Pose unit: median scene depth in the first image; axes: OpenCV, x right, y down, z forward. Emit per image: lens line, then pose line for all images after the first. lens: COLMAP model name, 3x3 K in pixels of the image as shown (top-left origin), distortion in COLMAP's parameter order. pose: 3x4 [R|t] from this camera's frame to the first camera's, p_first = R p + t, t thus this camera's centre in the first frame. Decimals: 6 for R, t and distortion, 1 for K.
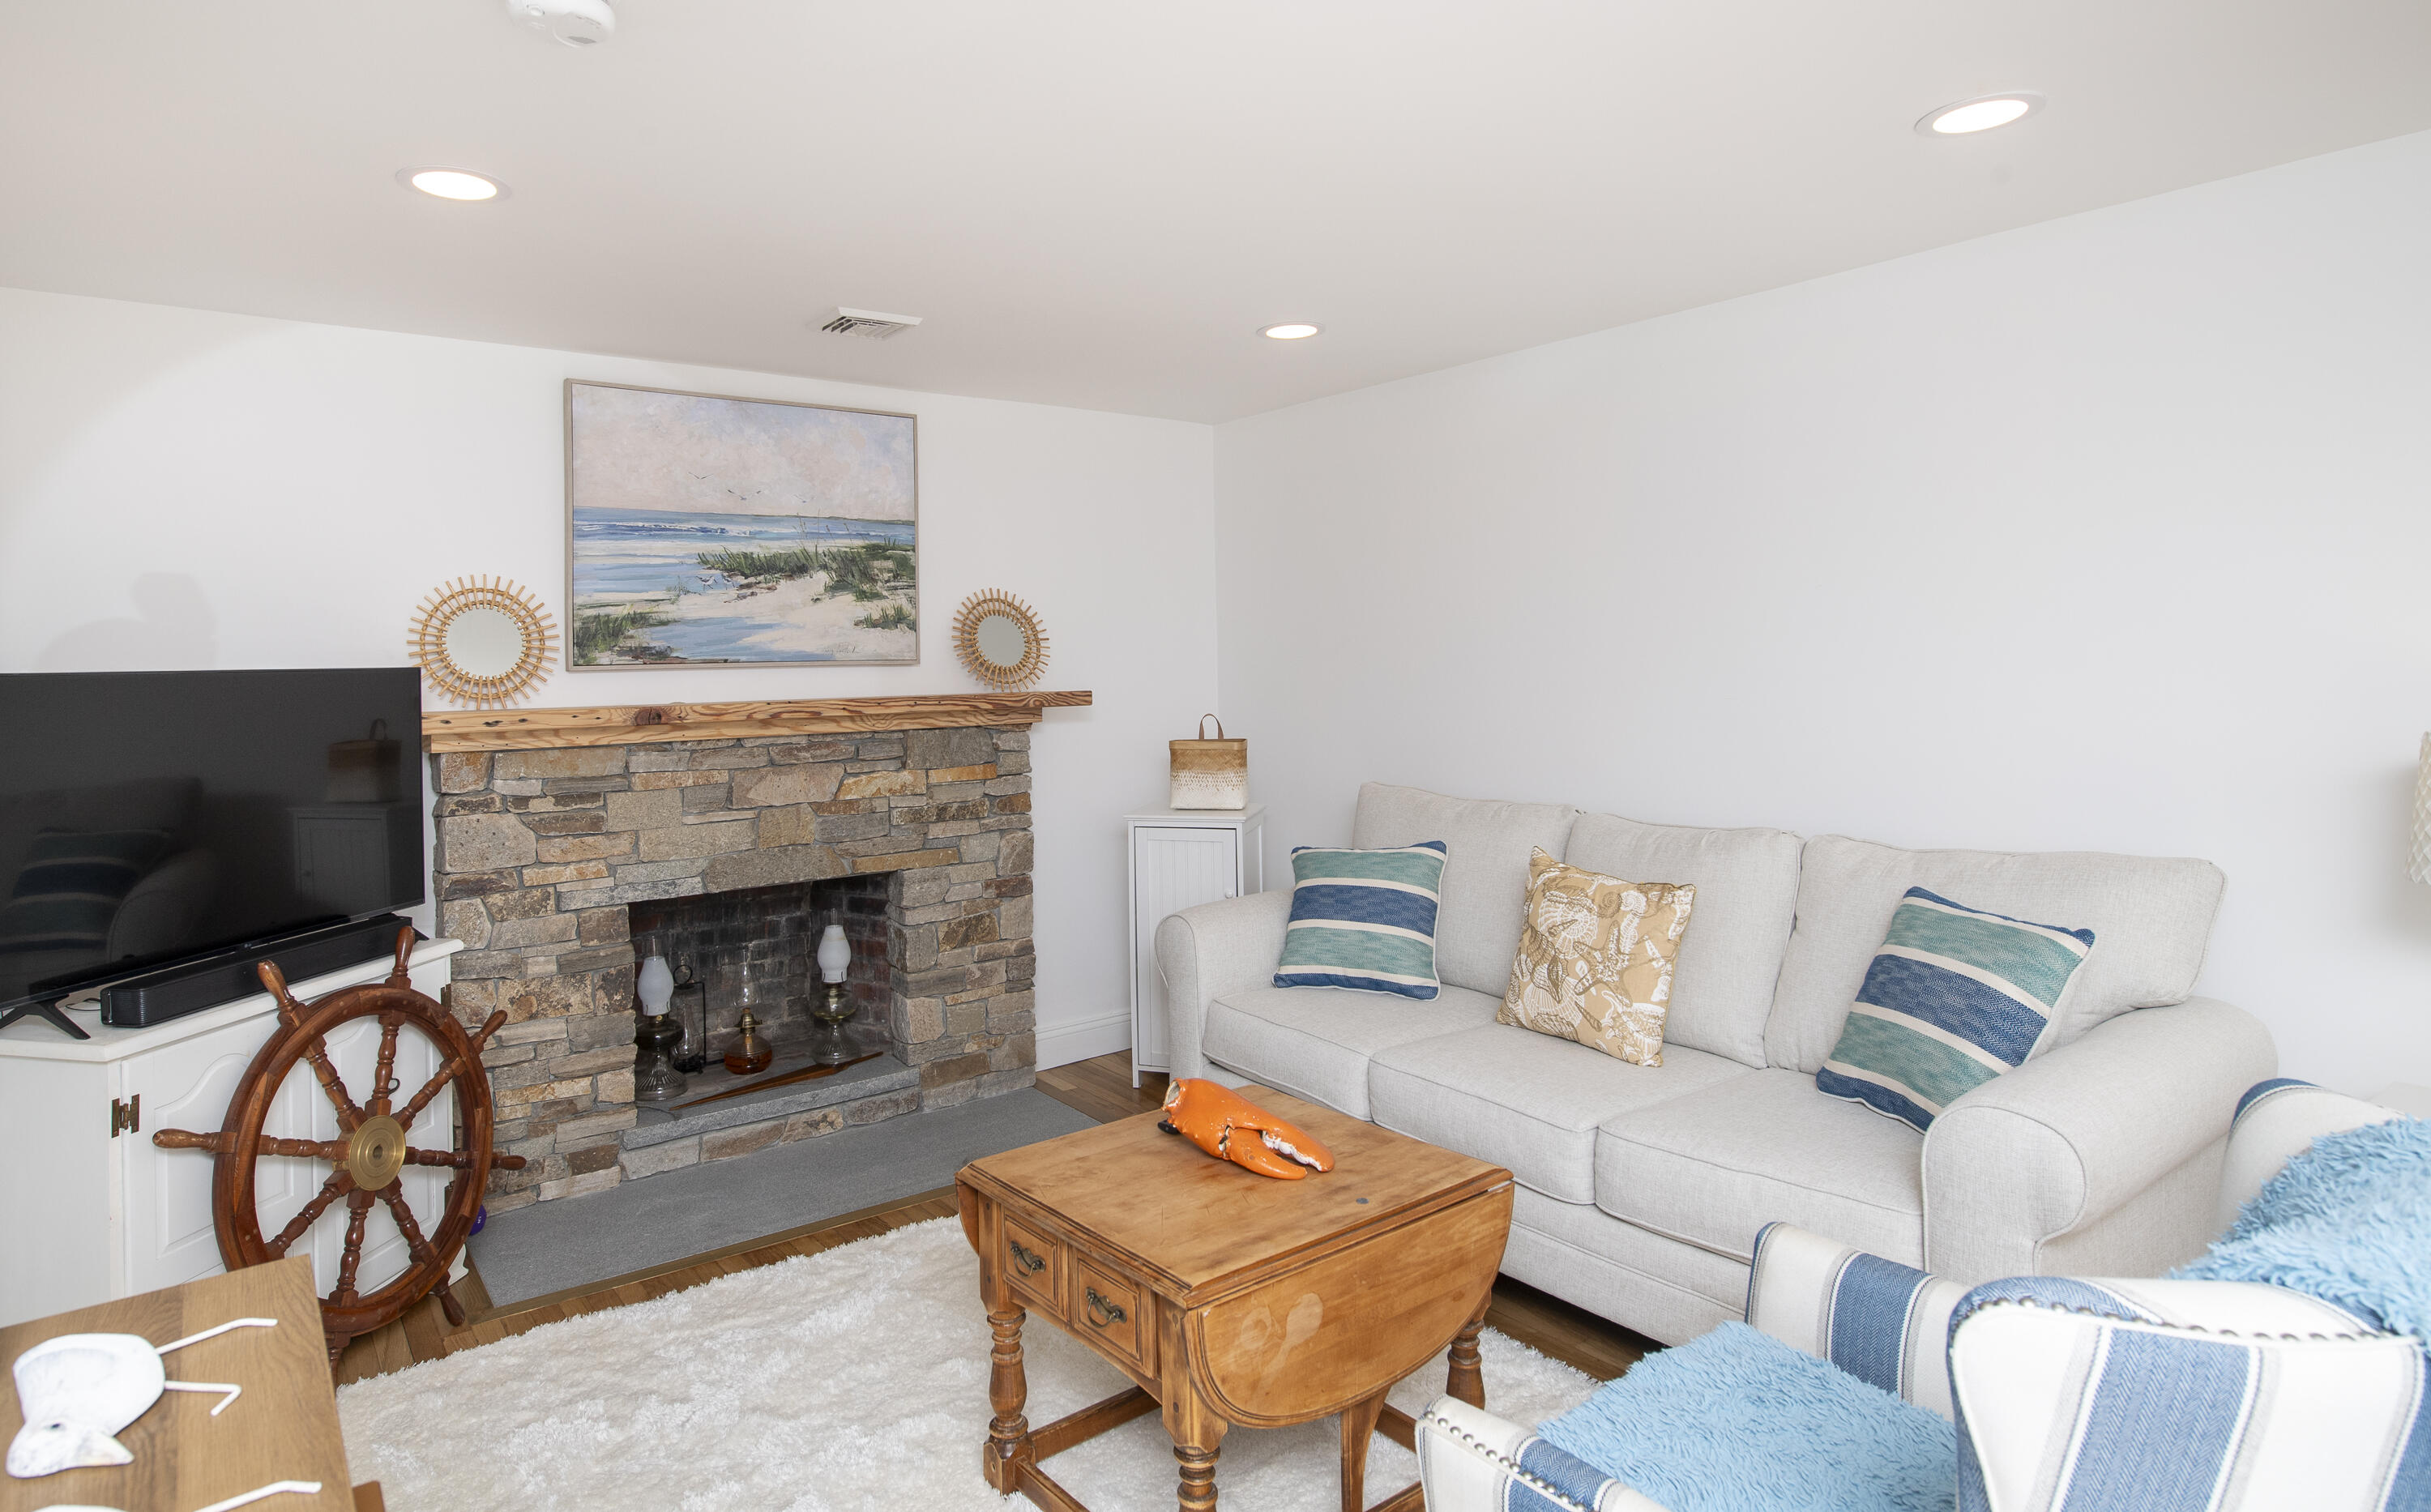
lens RADIAL K [[1241.0, 0, 1213.9], [0, 1241.0, 740.2], [0, 0, 1]] dist [-0.011069, 0.001221]
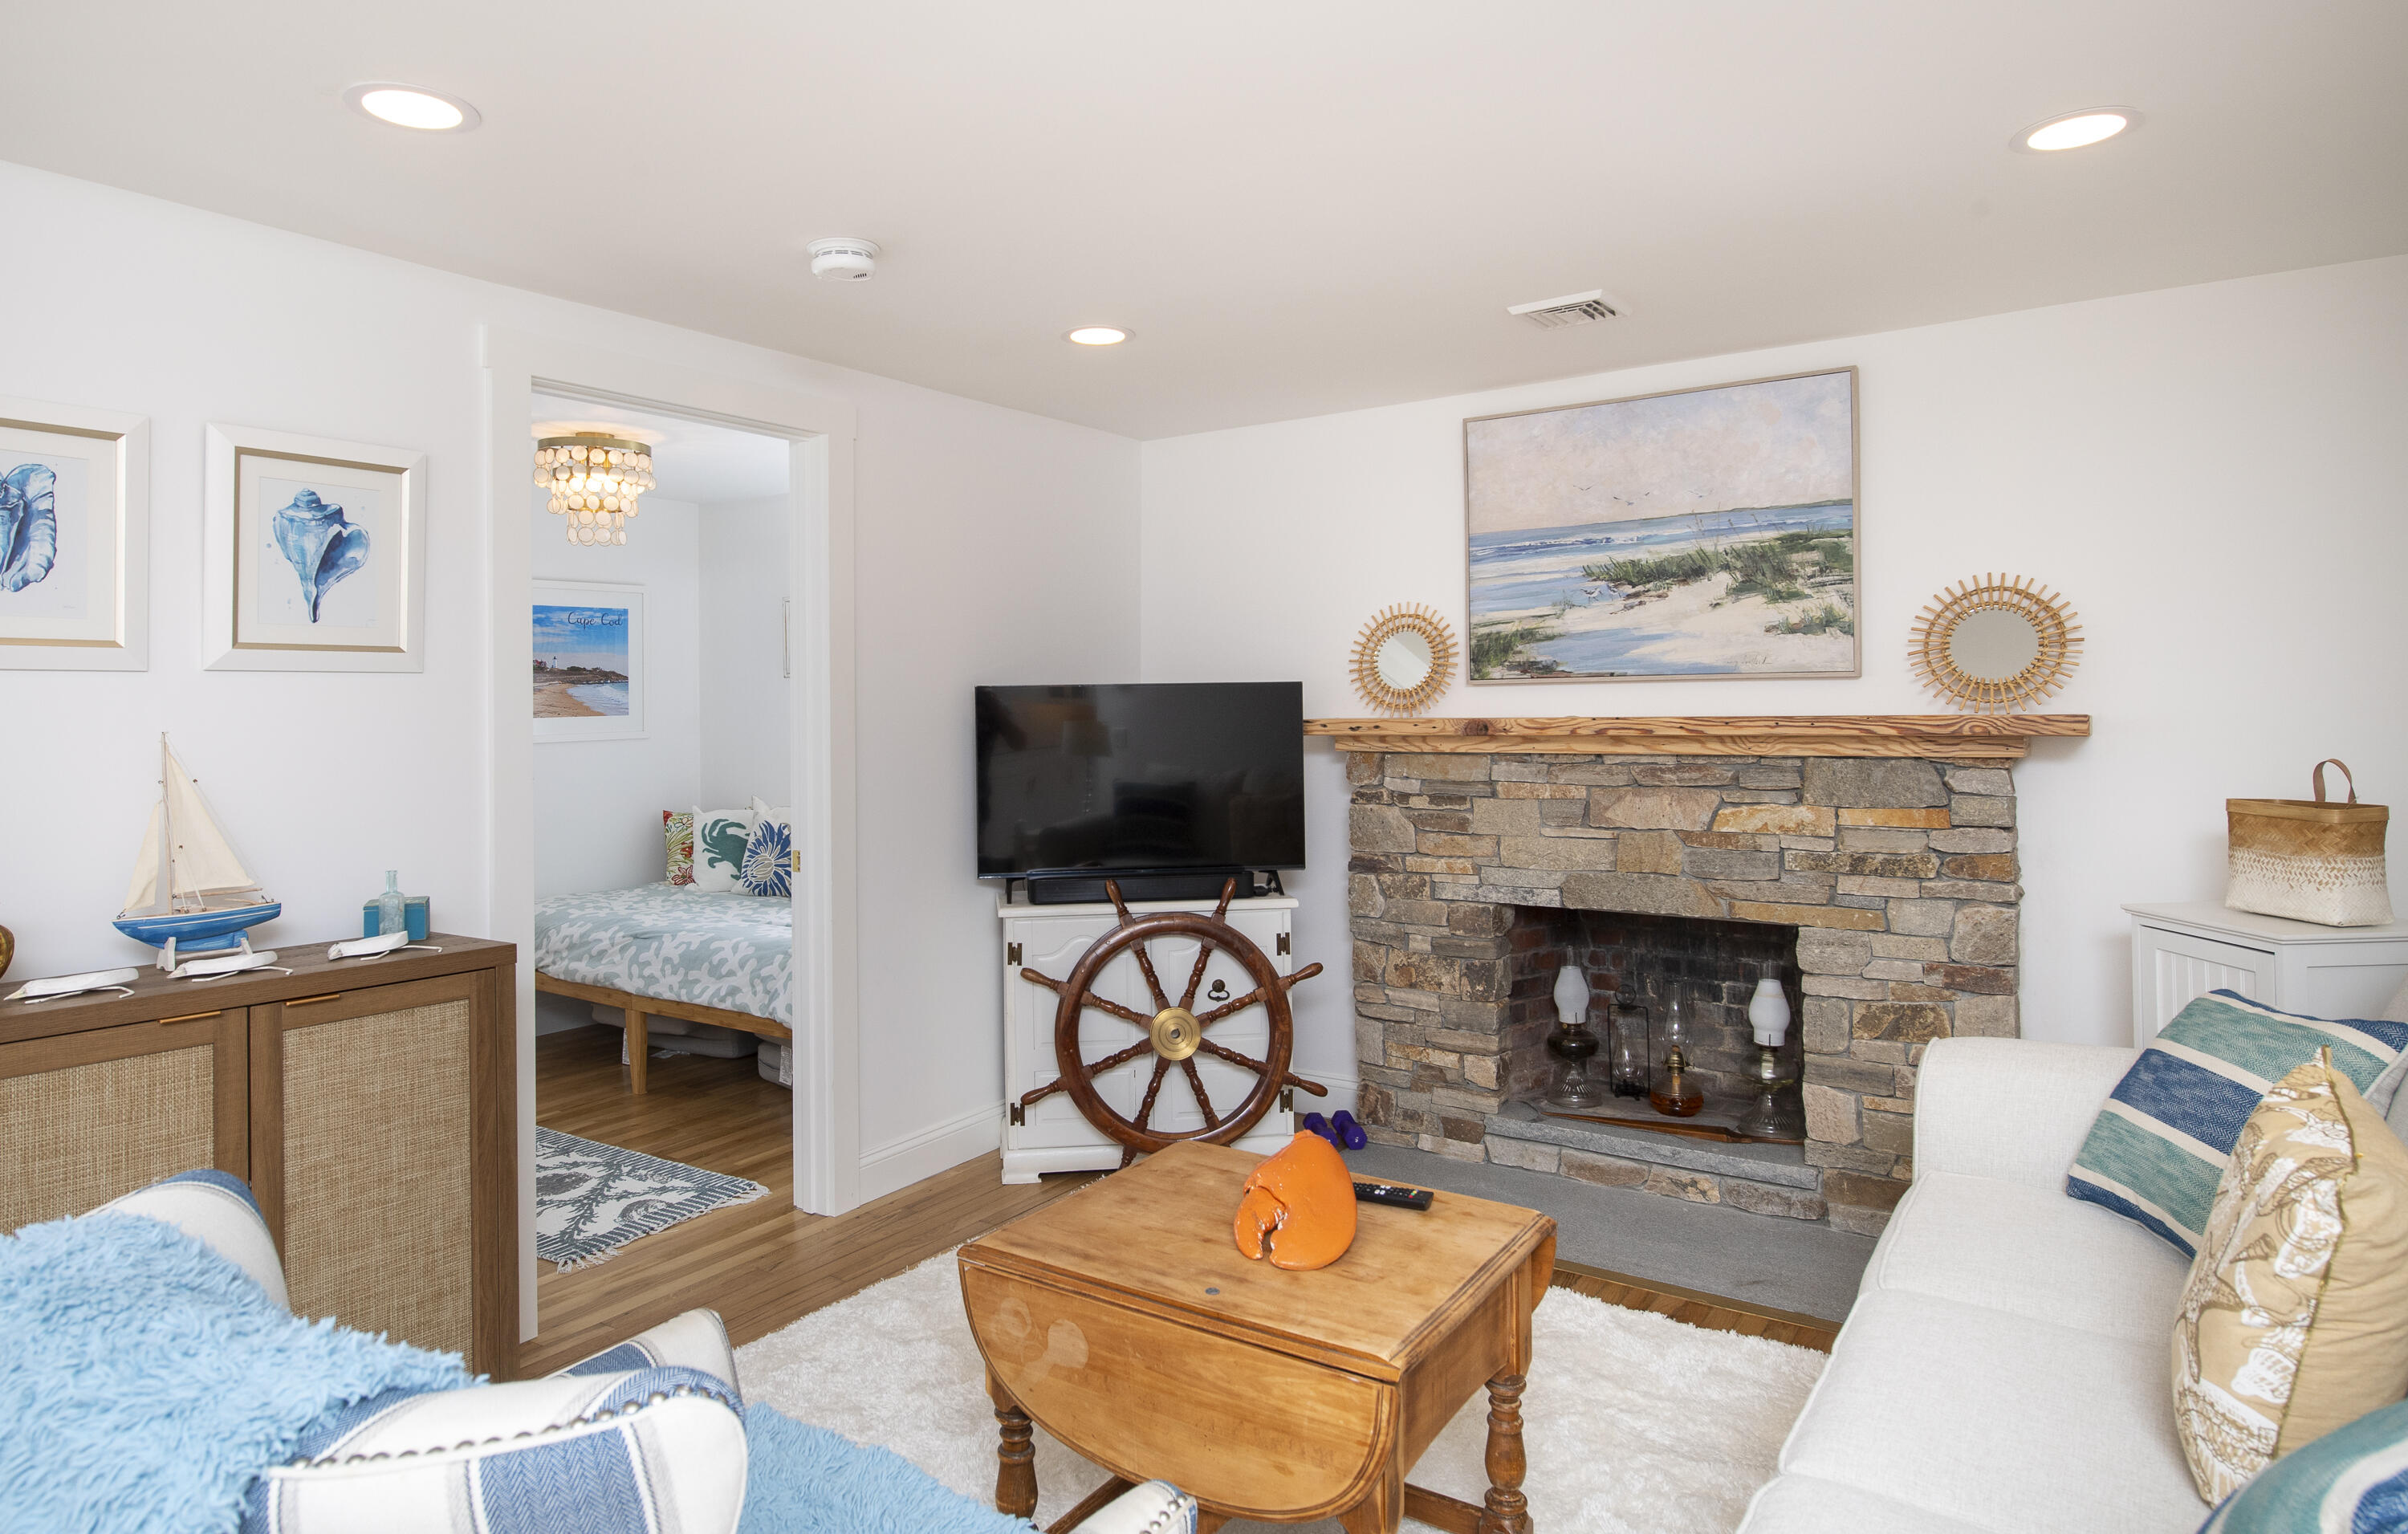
lens RADIAL K [[1406.7, 0, 1200.7], [0, 1406.7, 777.5], [0, 0, 1]] dist [-0.004035, -0.000907]
pose [[0.331012, 0.066350, -0.941291, 0.542914], [-0.051076, 0.997322, 0.052338, -0.024907], [0.942243, 0.030753, 0.333515, 0.335903]]
